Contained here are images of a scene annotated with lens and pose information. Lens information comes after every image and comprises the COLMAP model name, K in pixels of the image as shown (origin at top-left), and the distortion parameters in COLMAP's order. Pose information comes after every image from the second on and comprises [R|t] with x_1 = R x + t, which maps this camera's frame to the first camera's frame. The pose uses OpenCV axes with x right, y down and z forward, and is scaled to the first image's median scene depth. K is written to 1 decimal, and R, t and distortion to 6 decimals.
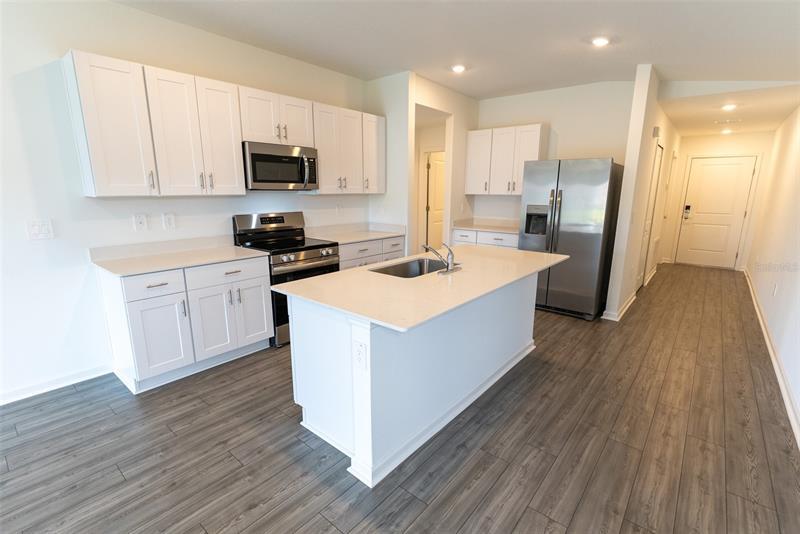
lens RADIAL K [[374.1, 0, 400.0], [0, 374.1, 267.0], [0, 0, 1]] dist [-0.000253, -0.000150]
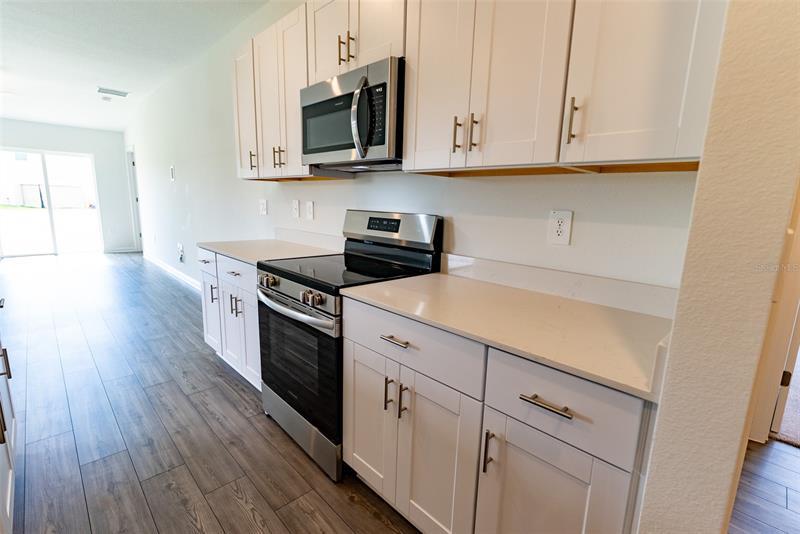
lens RADIAL K [[374.1, 0, 400.0], [0, 374.1, 267.0], [0, 0, 1]] dist [-0.000253, -0.000150]
pose [[-0.104799, 0.175647, -0.978859, 0.210027], [-0.225147, 0.954533, 0.195387, -0.179968], [0.968672, 0.240864, -0.060488, 1.089694]]
